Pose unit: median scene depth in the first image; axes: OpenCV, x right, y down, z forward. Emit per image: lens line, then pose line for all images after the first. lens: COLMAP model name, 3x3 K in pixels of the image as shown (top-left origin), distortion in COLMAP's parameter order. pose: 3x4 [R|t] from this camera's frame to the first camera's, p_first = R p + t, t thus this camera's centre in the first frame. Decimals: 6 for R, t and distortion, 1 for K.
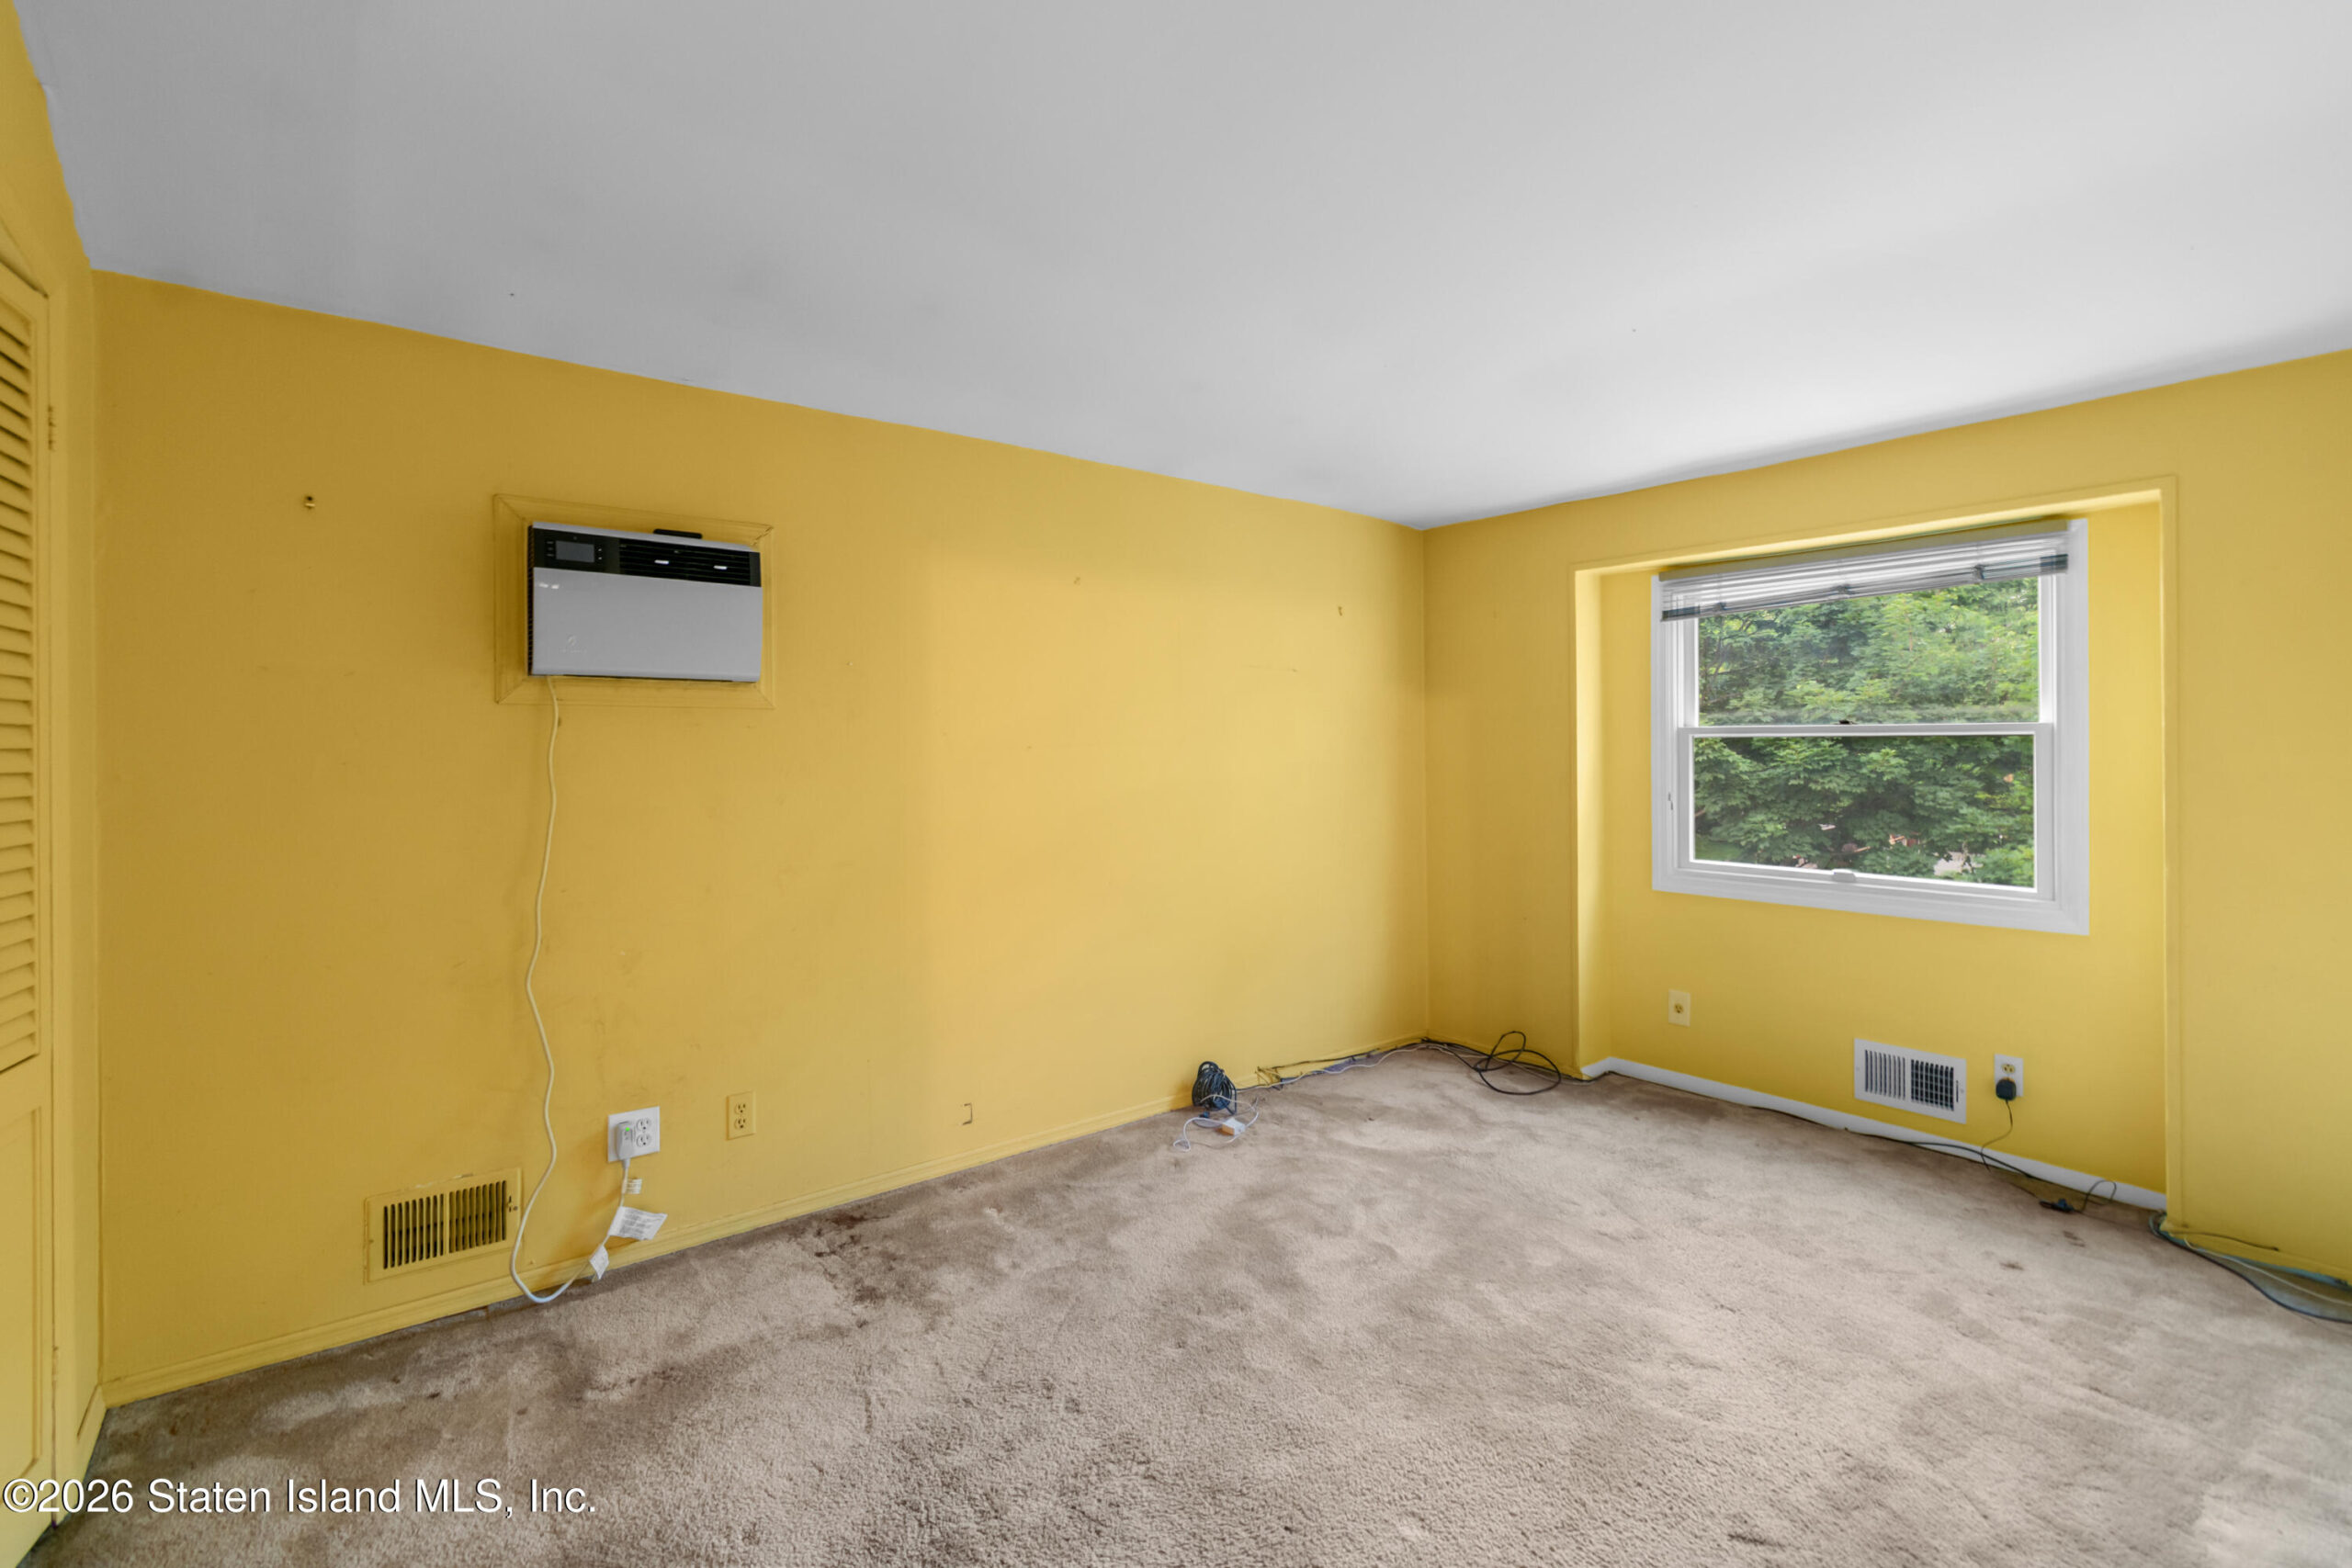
lens RADIAL K [[1056.2, 0, 1165.8], [0, 1056.2, 736.8], [0, 0, 1]] dist [0.002891, -0.001595]
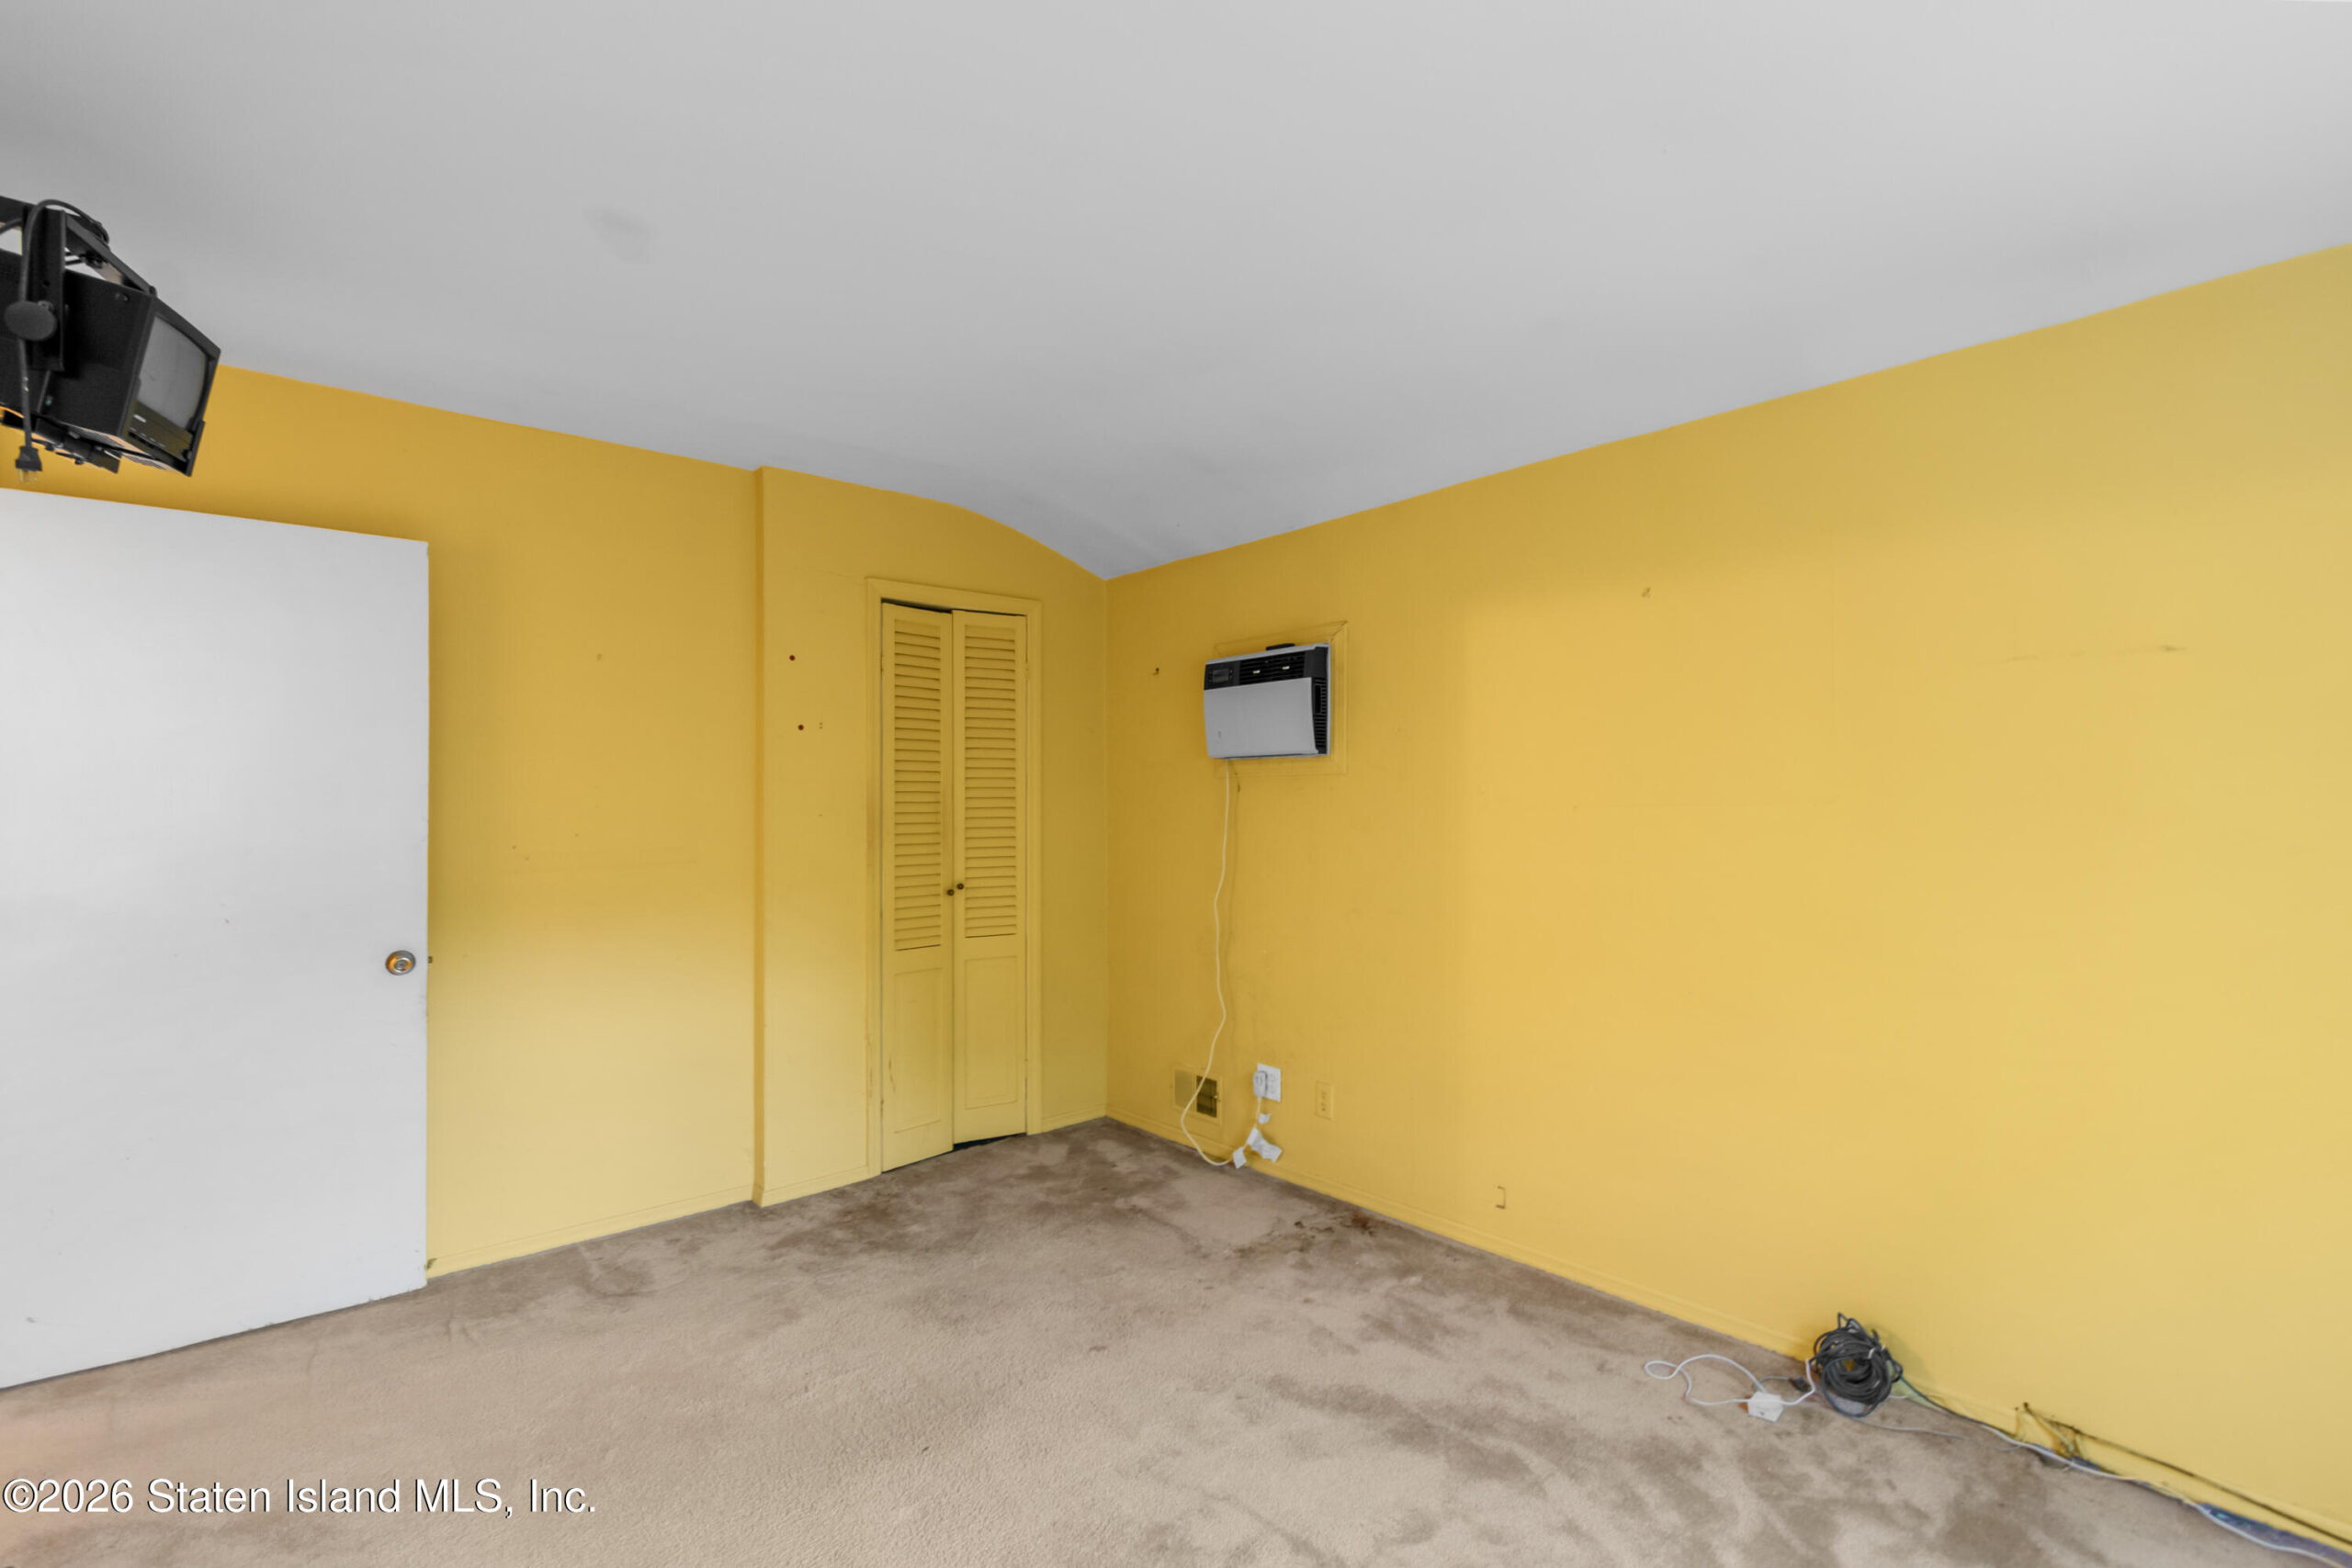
lens RADIAL K [[1056.2, 0, 1175.9], [0, 1056.2, 798.9], [0, 0, 1]] dist [0.002891, -0.001595]
pose [[0.059493, -0.002131, -0.998226, 0.890568], [0.011068, 0.999938, -0.001476, 0.001827], [0.998167, -0.010960, 0.059513, 0.804661]]
